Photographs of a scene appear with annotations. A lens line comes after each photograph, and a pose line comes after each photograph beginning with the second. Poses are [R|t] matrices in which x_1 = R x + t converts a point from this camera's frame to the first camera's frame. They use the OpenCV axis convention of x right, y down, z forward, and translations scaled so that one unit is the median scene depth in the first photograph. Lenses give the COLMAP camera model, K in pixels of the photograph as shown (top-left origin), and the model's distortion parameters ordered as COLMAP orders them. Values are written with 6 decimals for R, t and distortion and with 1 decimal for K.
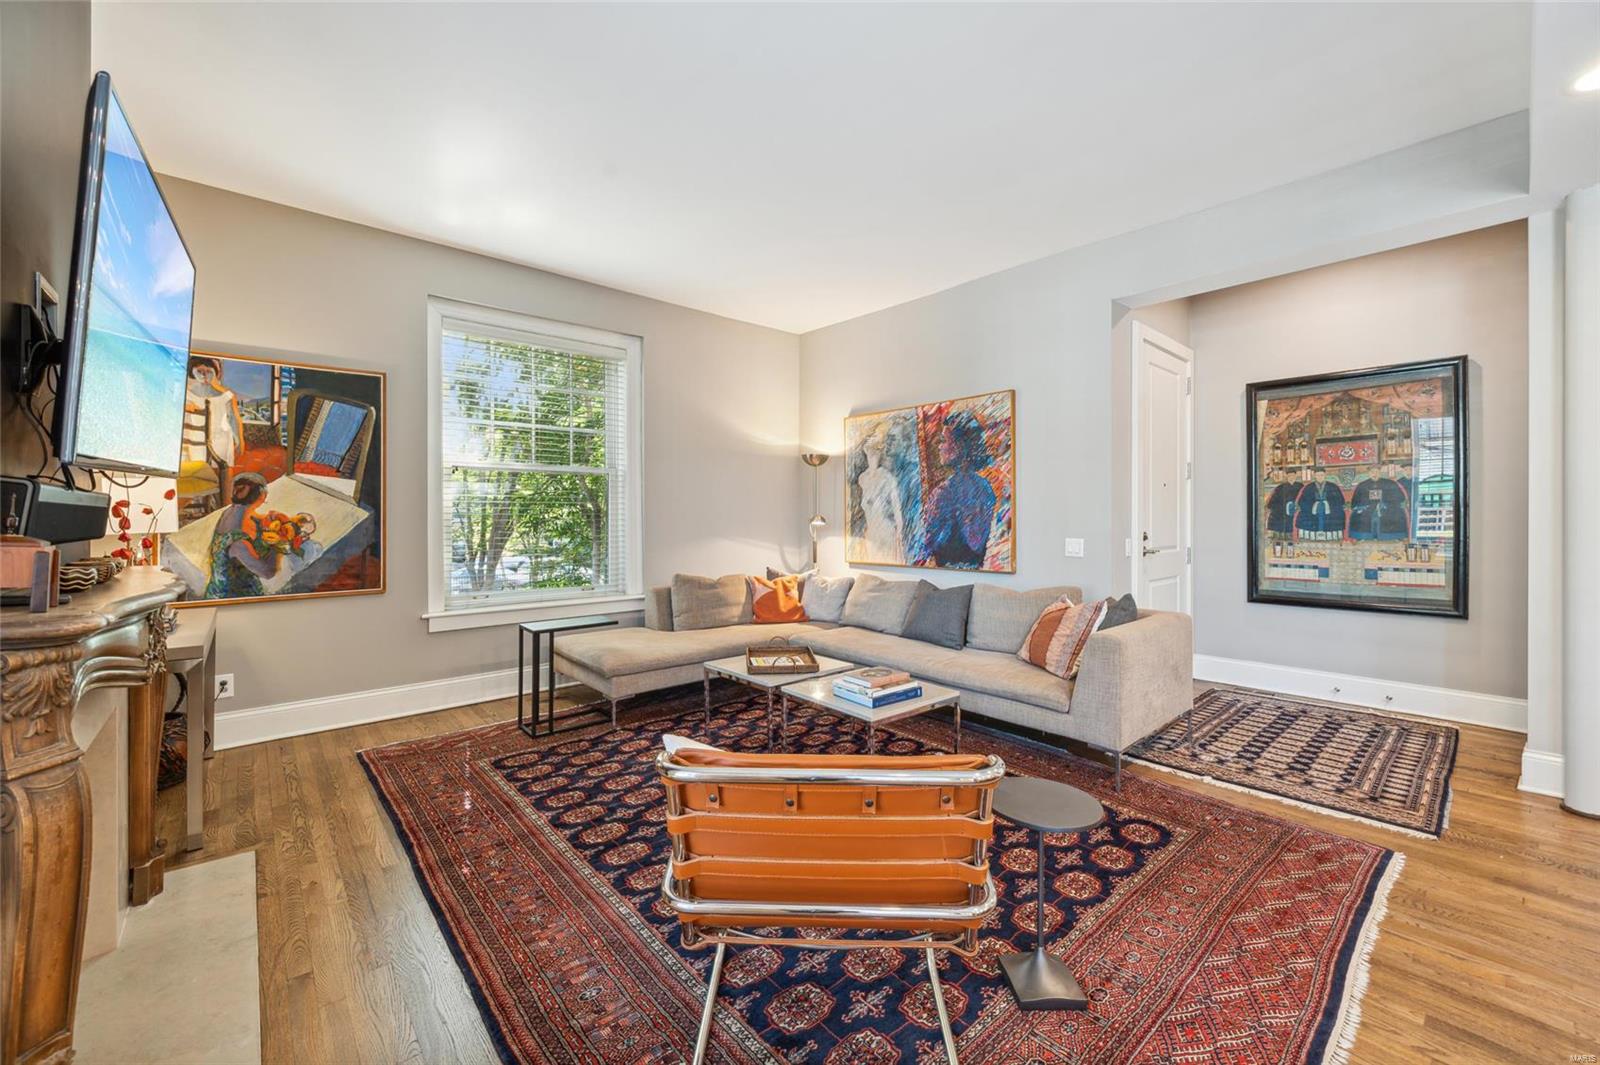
lens RADIAL K [[648.7, 0, 793.1], [0, 648.7, 516.3], [0, 0, 1]] dist [0.004768, -0.000284]
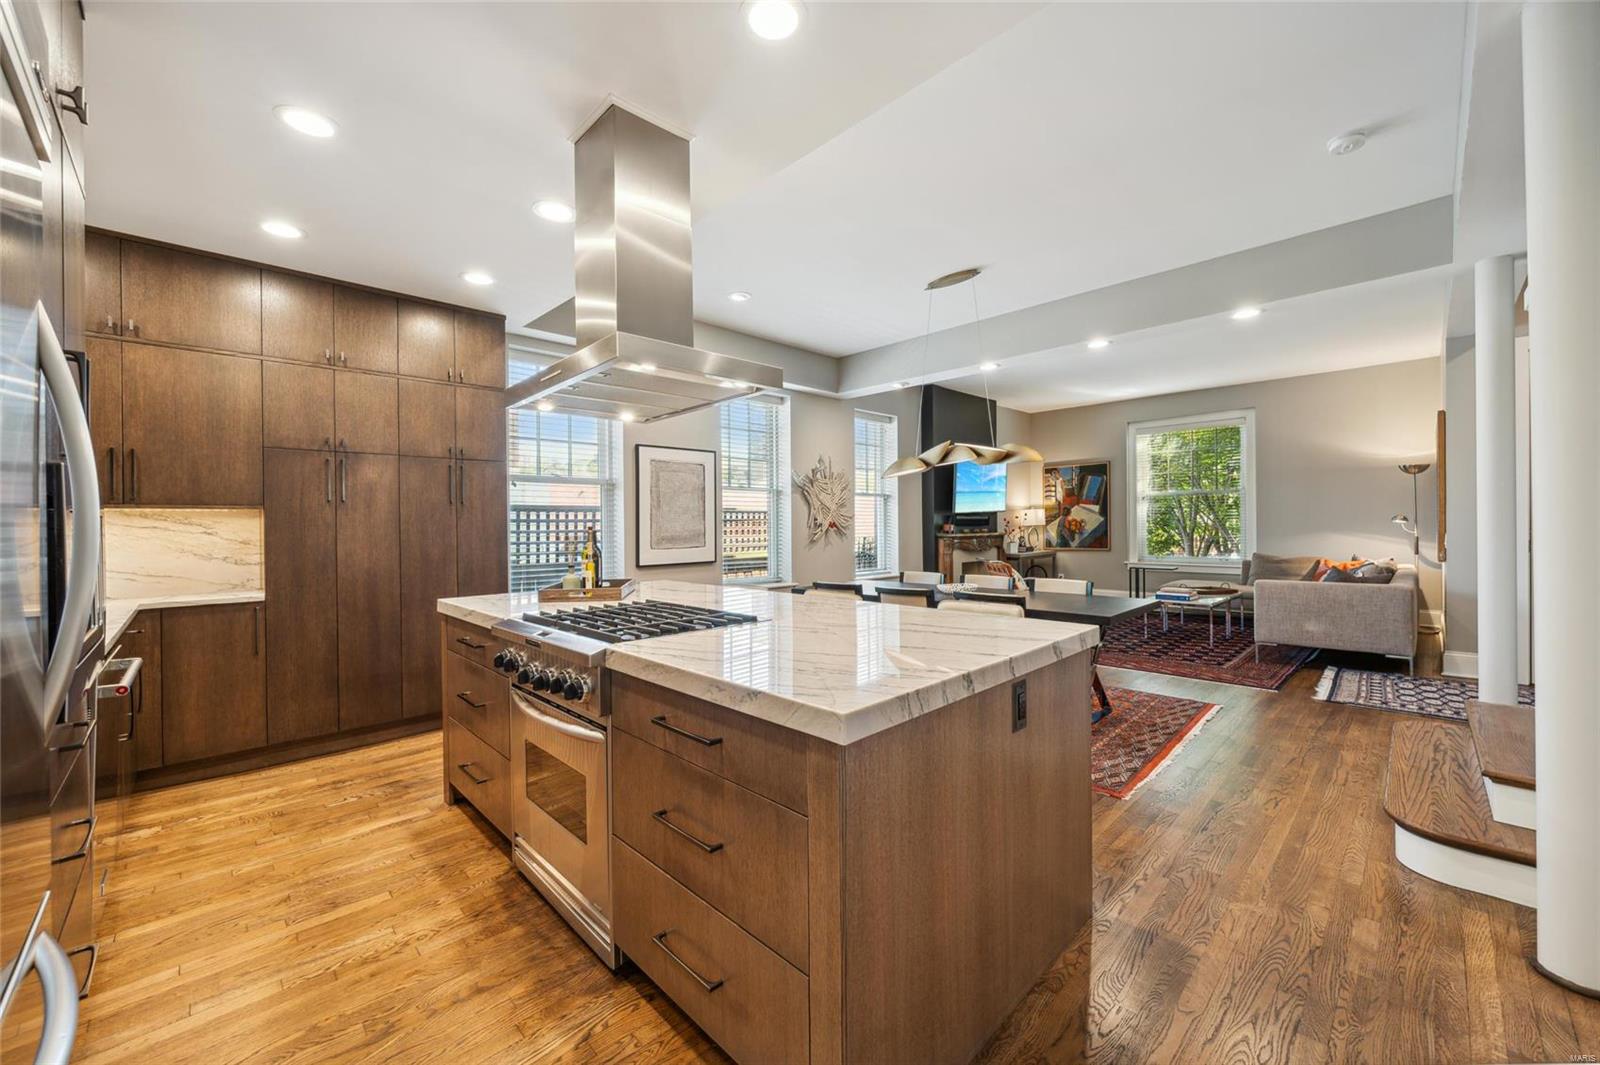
lens RADIAL K [[606.6, 0, 792.5], [0, 606.6, 528.0], [0, 0, 1]] dist [-0.001582, -0.000391]
pose [[0.044440, 0.005803, -0.998995, 1.295456], [0.013518, 0.999888, 0.006410, 0.001049], [0.998921, -0.013790, 0.044357, -0.240360]]
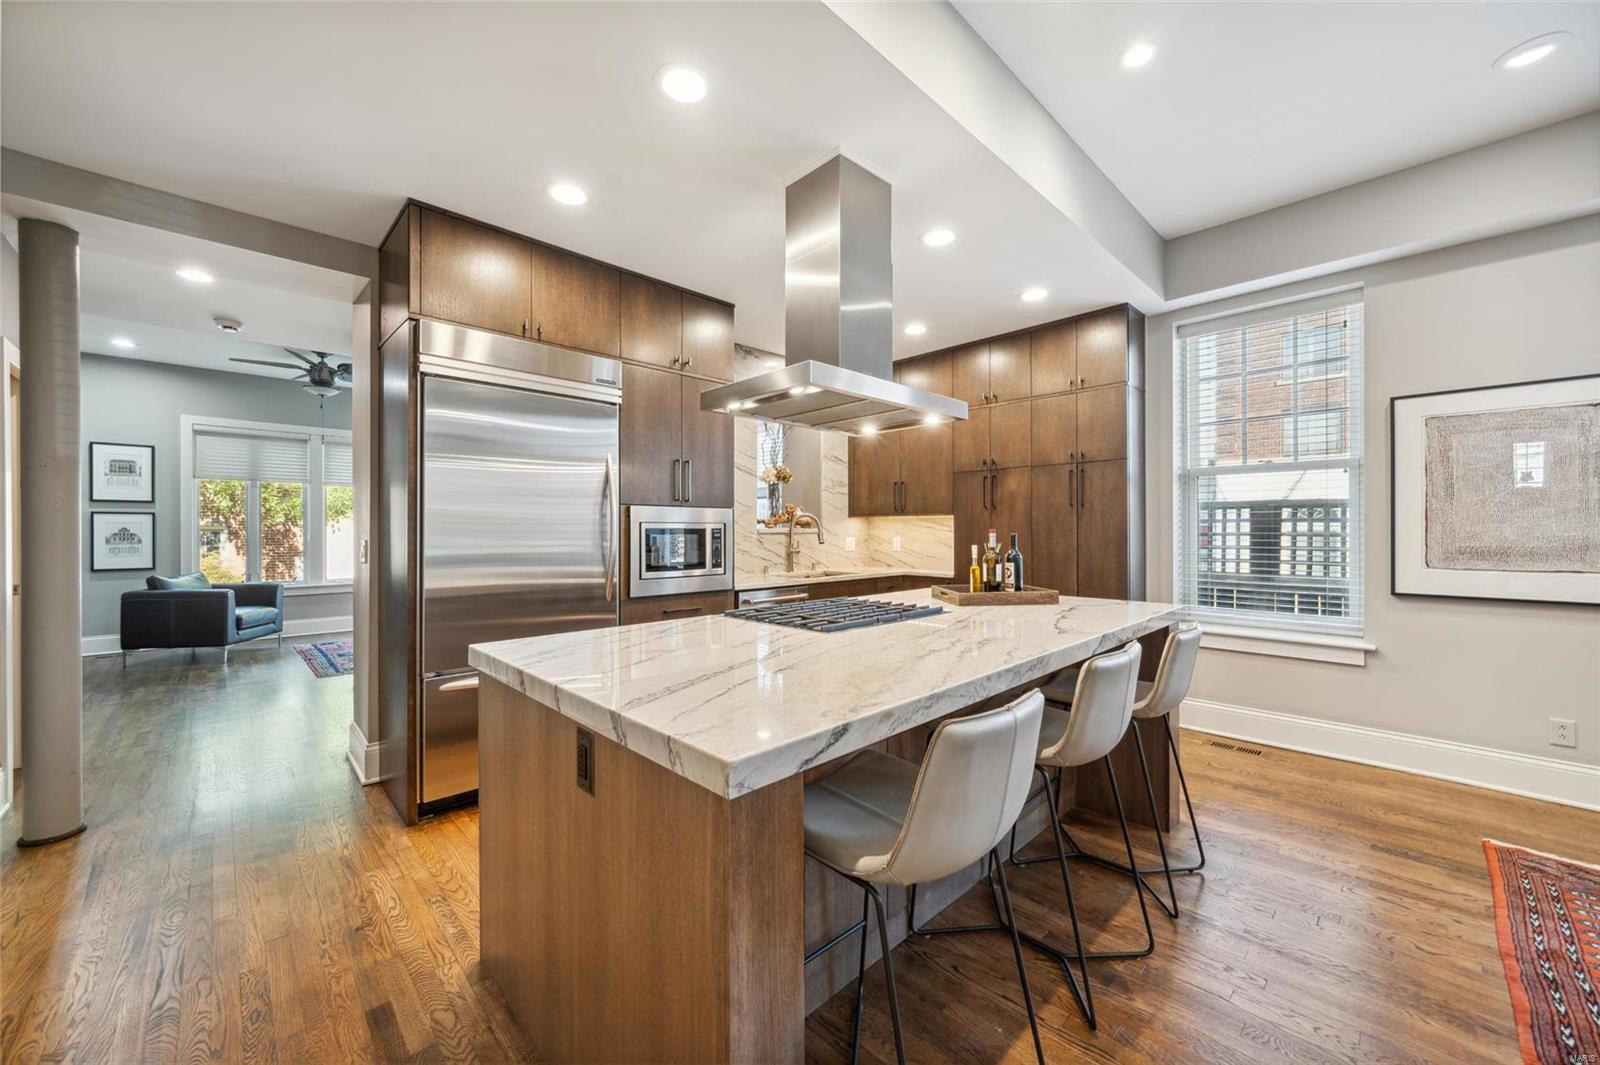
lens RADIAL K [[606.6, 0, 804.0], [0, 606.6, 531.6], [0, 0, 1]] dist [-0.001582, -0.000391]
pose [[-0.998398, 0.002747, -0.056508, 0.923555], [0.002668, 0.999995, 0.001465, 0.001201], [0.056512, 0.001312, -0.998401, 0.137673]]
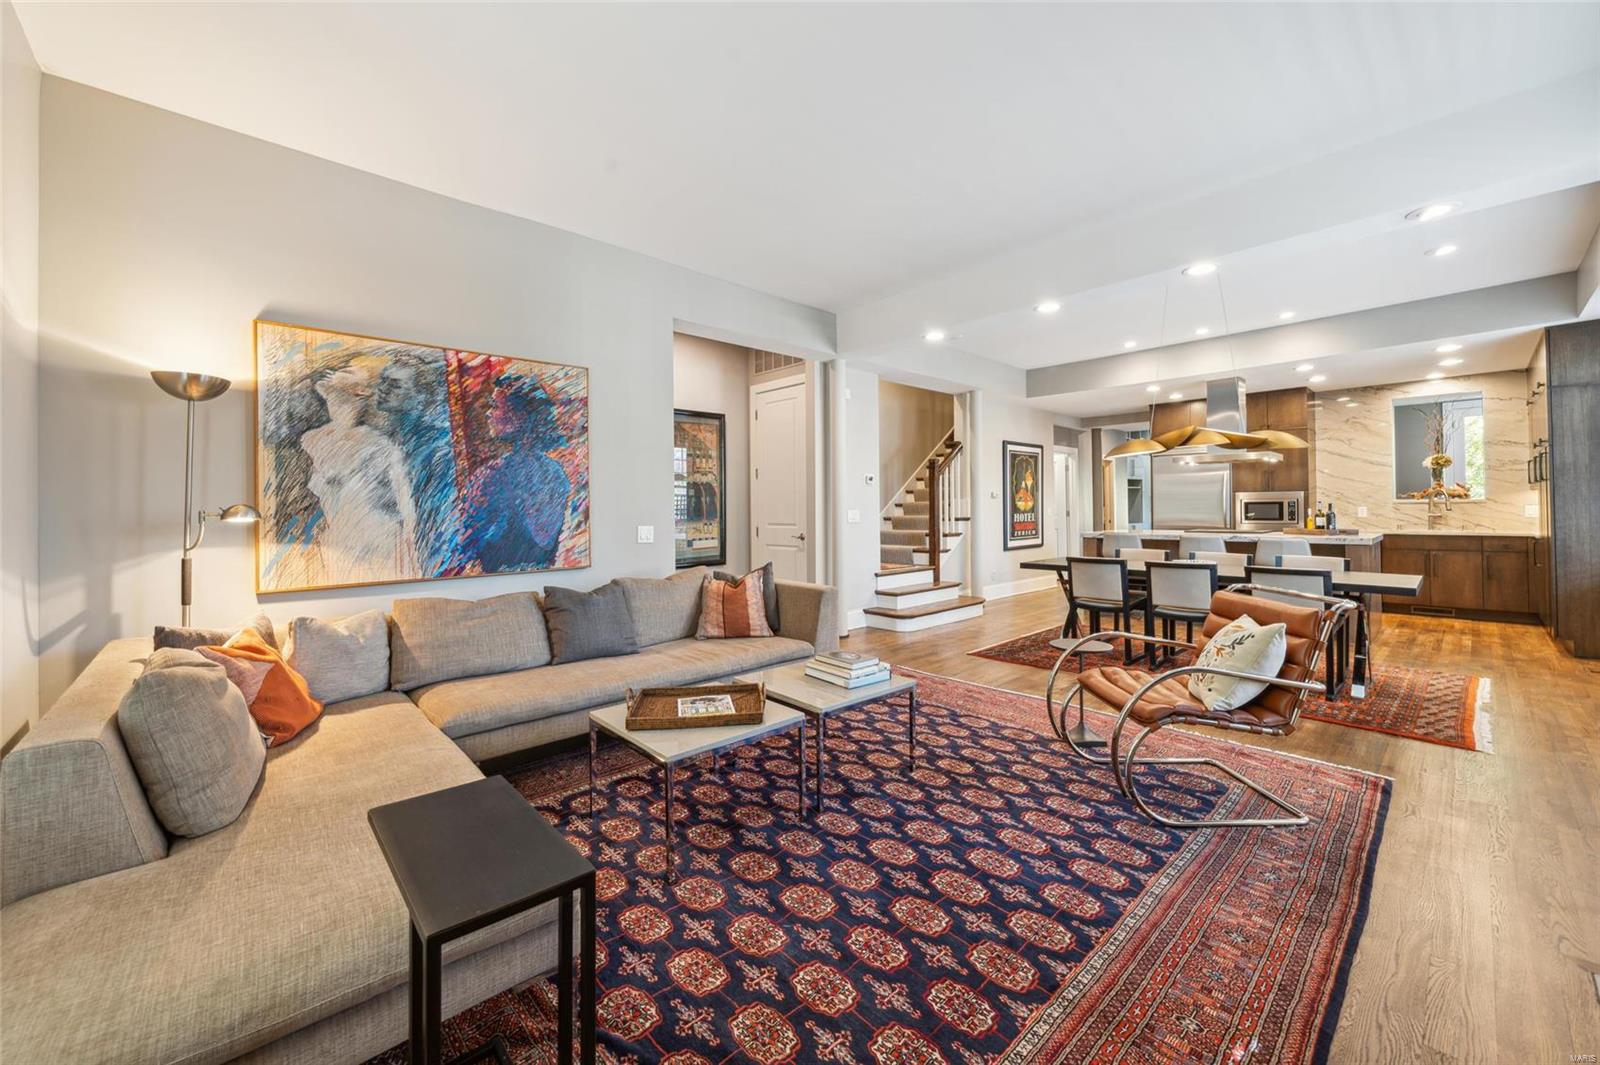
lens RADIAL K [[606.6, 0, 787.5], [0, 606.6, 500.9], [0, 0, 1]] dist [-0.001582, -0.000391]
pose [[-0.008544, 0.011864, 0.999893, -0.481676], [0.007132, 0.999905, -0.011803, 0.005375], [-0.999938, 0.007030, -0.008628, 0.665624]]
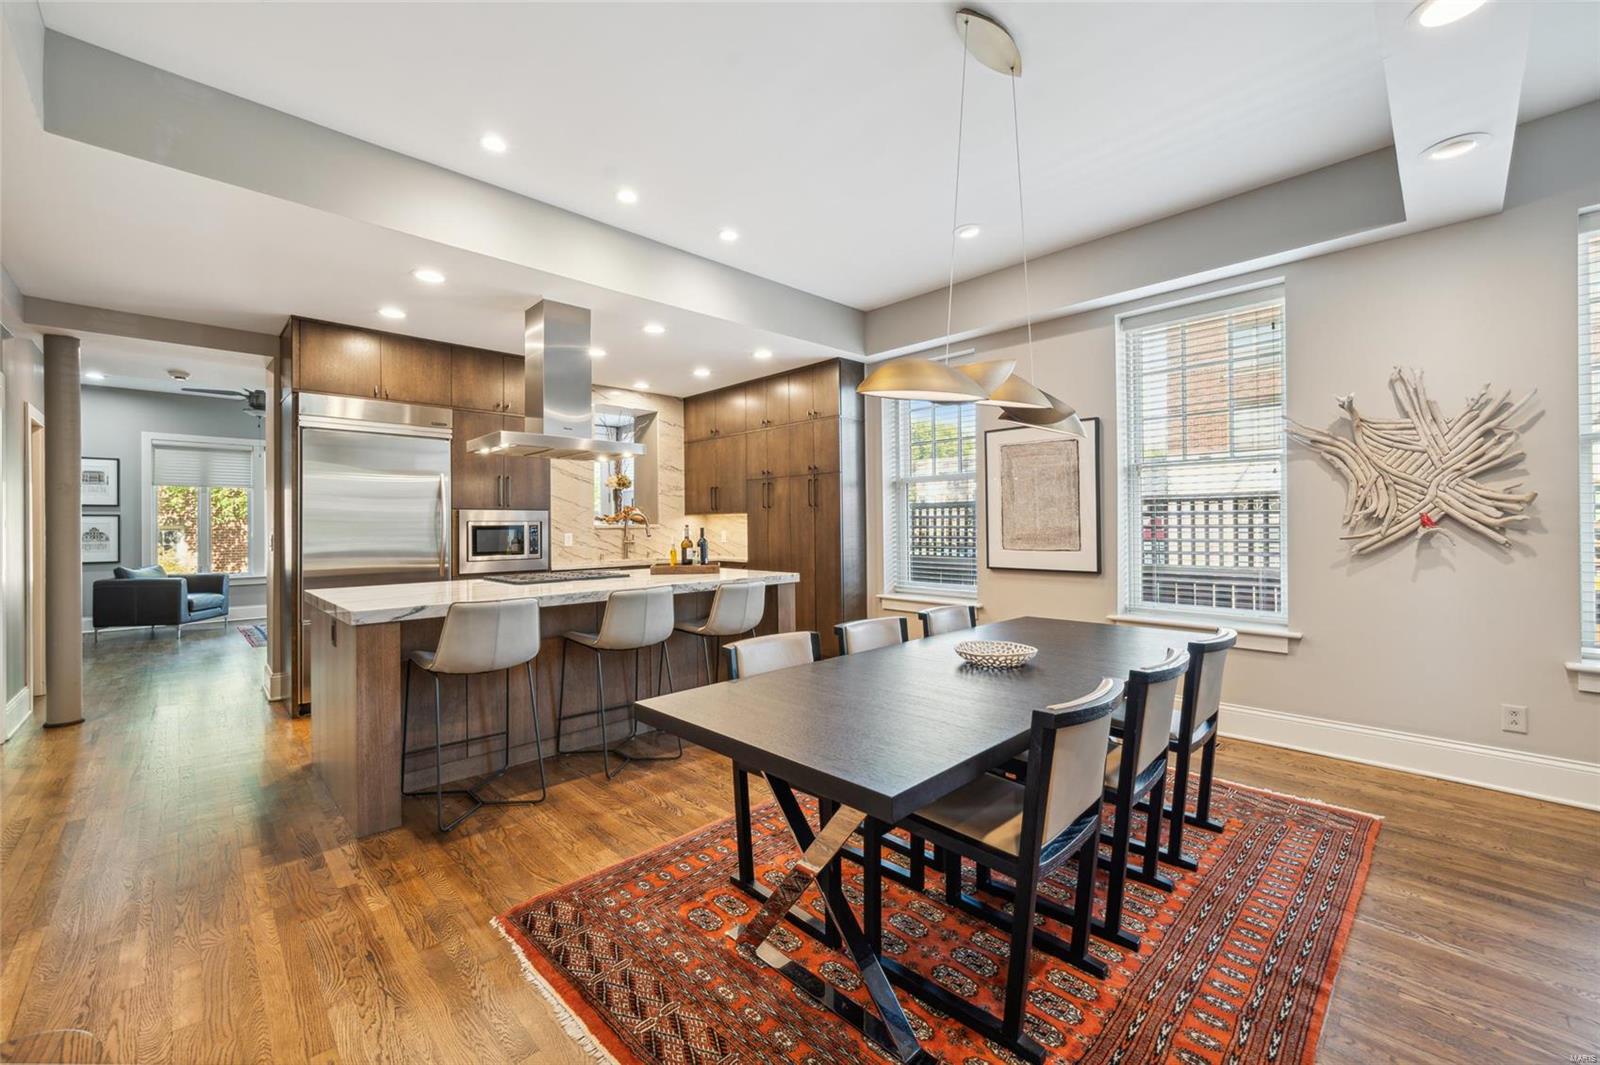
lens RADIAL K [[648.7, 0, 793.9], [0, 648.7, 522.8], [0, 0, 1]] dist [0.004768, -0.000284]
pose [[-0.998879, 0.009369, -0.046410, 0.615829], [0.009576, 0.999945, -0.004225, 0.002615], [0.046367, -0.004664, -0.998914, 0.485636]]
